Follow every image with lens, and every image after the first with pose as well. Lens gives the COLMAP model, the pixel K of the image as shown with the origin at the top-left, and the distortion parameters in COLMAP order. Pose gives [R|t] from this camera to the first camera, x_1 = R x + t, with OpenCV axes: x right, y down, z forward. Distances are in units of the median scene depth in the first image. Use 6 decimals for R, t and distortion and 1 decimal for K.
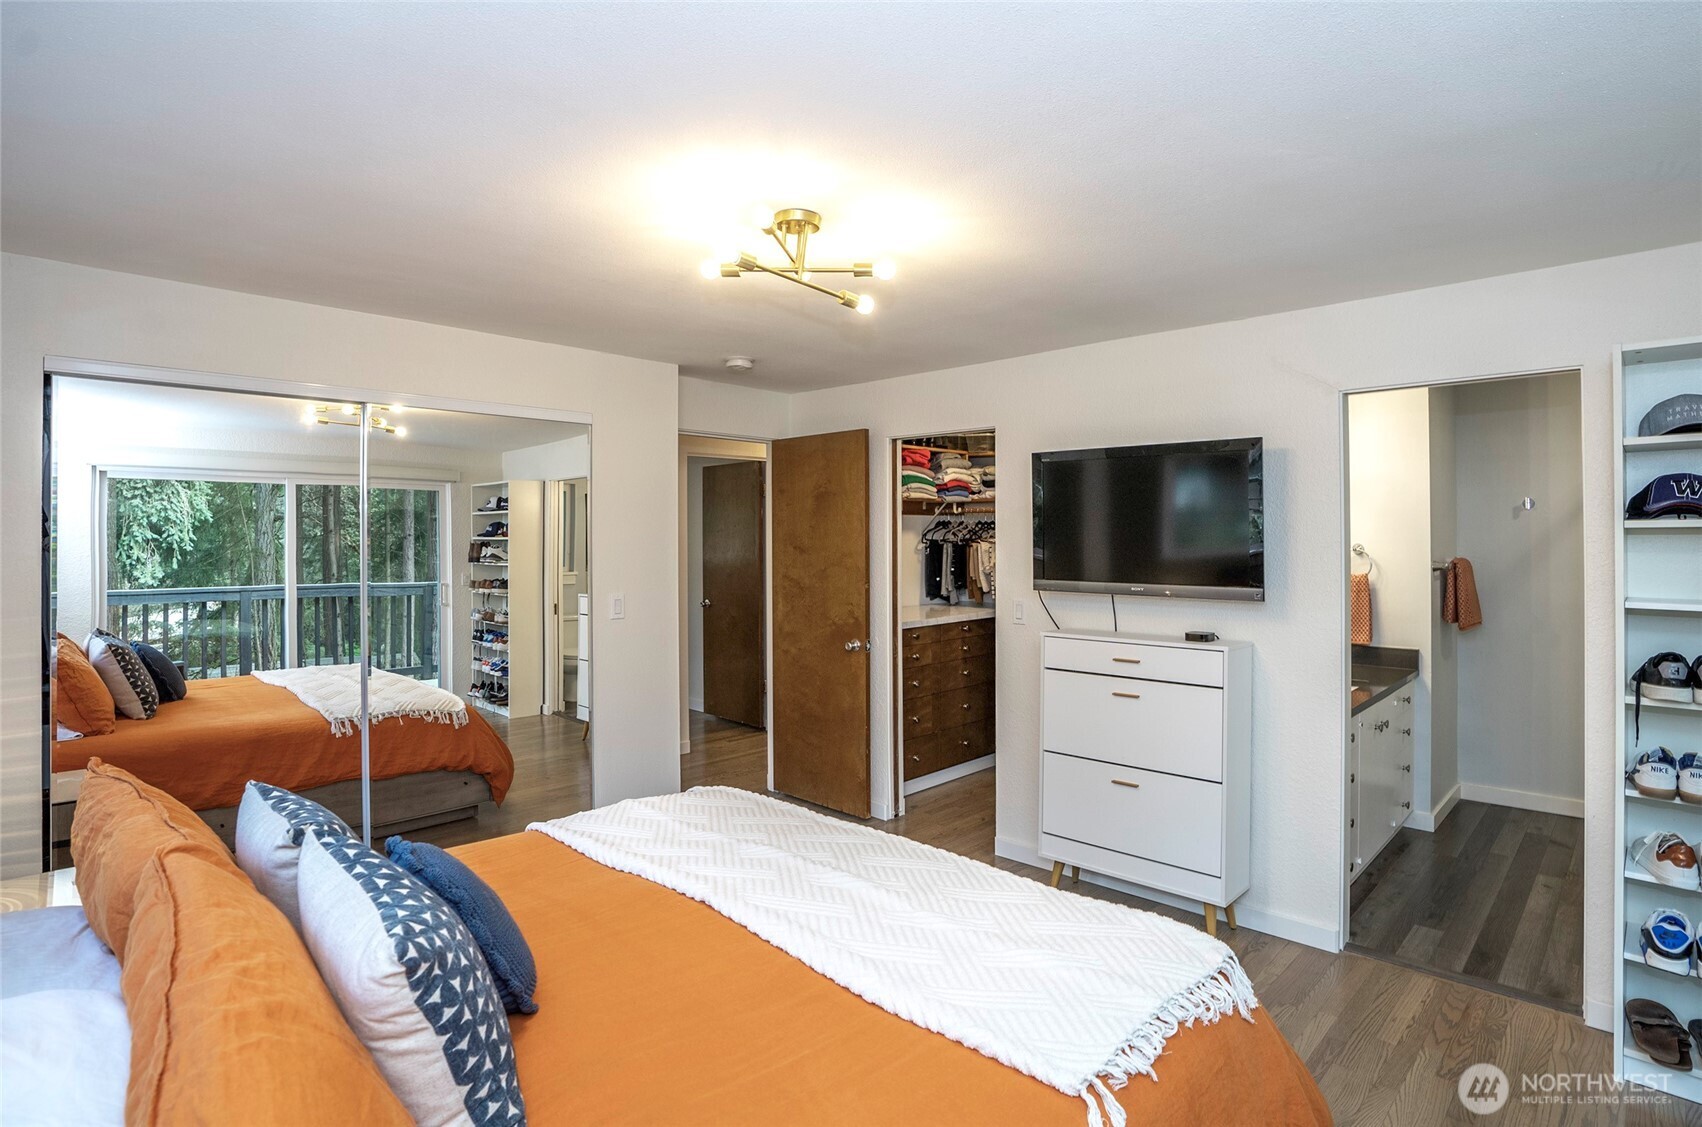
lens RADIAL K [[815.9, 0, 851.0], [0, 815.9, 563.5], [0, 0, 1]] dist [-0.057807, 0.000199]
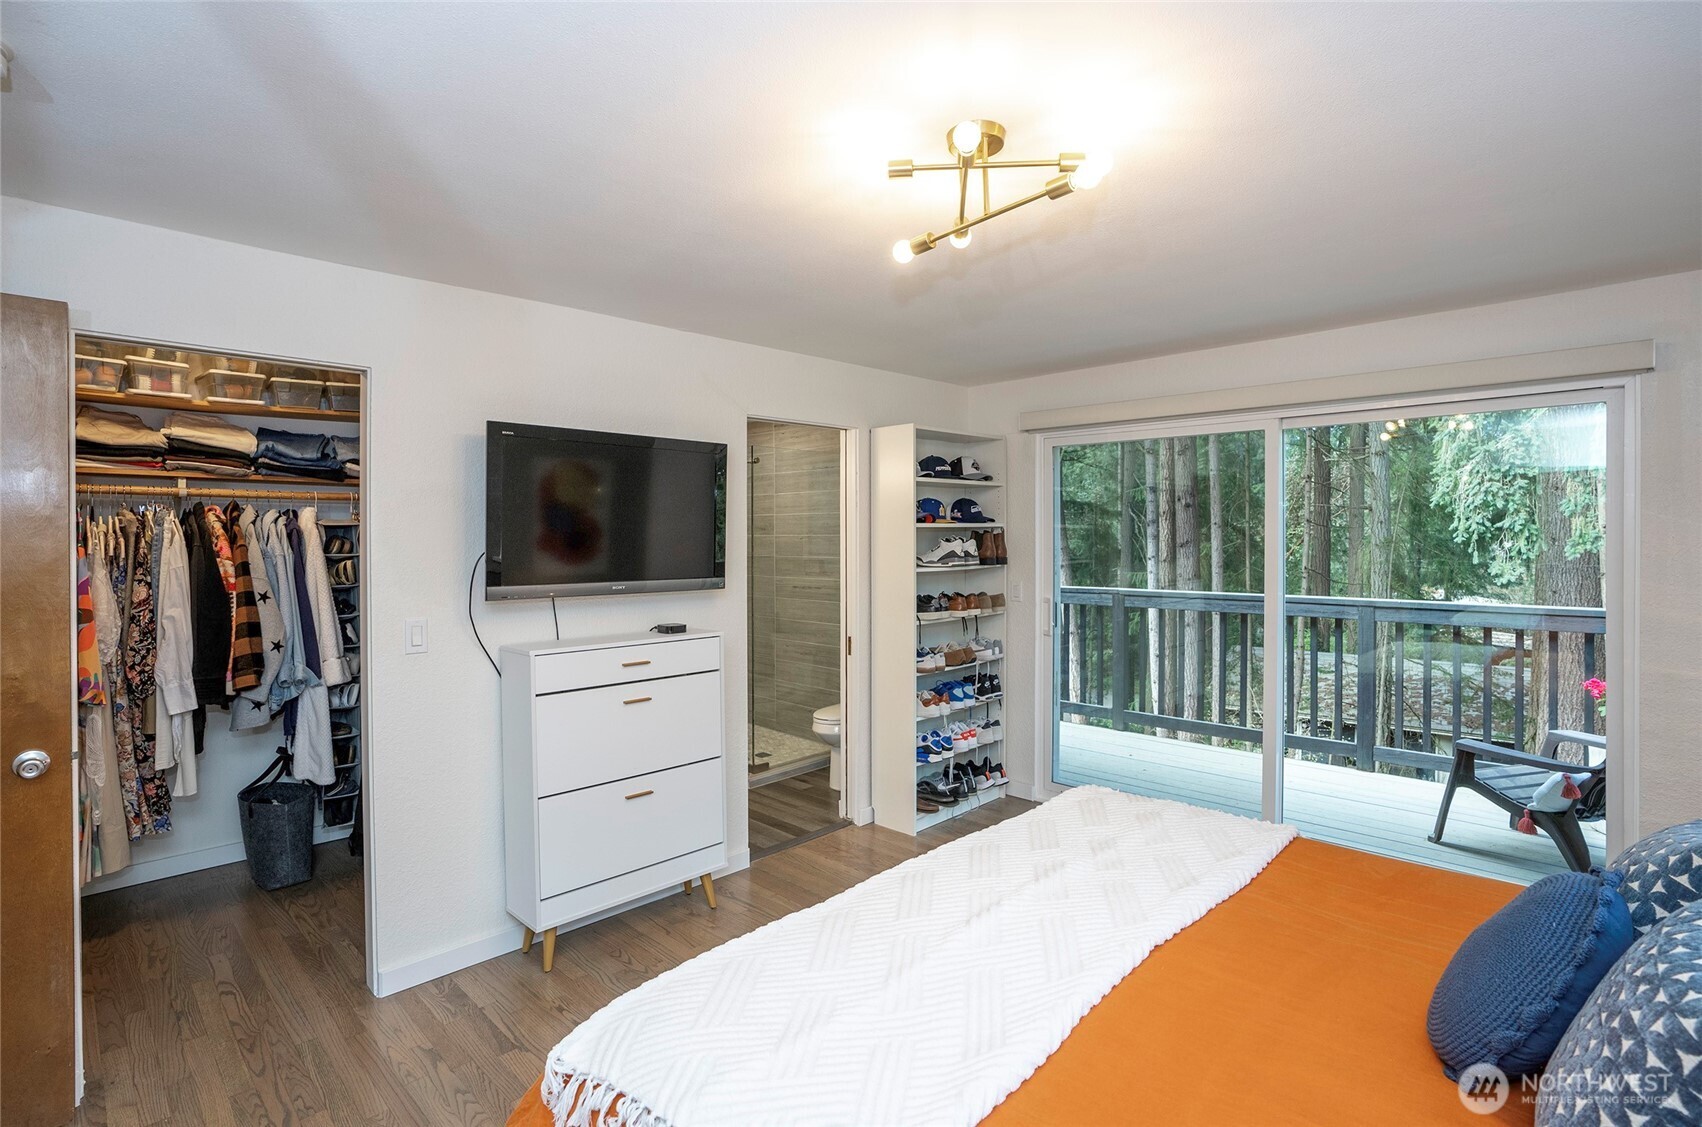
lens RADIAL K [[815.9, 0, 851.0], [0, 815.9, 563.5], [0, 0, 1]] dist [-0.057807, 0.000199]
pose [[0.097747, -0.010153, 0.995160, -0.772570], [0.001995, 0.999948, 0.010006, -0.002443], [-0.995209, 0.001007, 0.097762, 0.786594]]
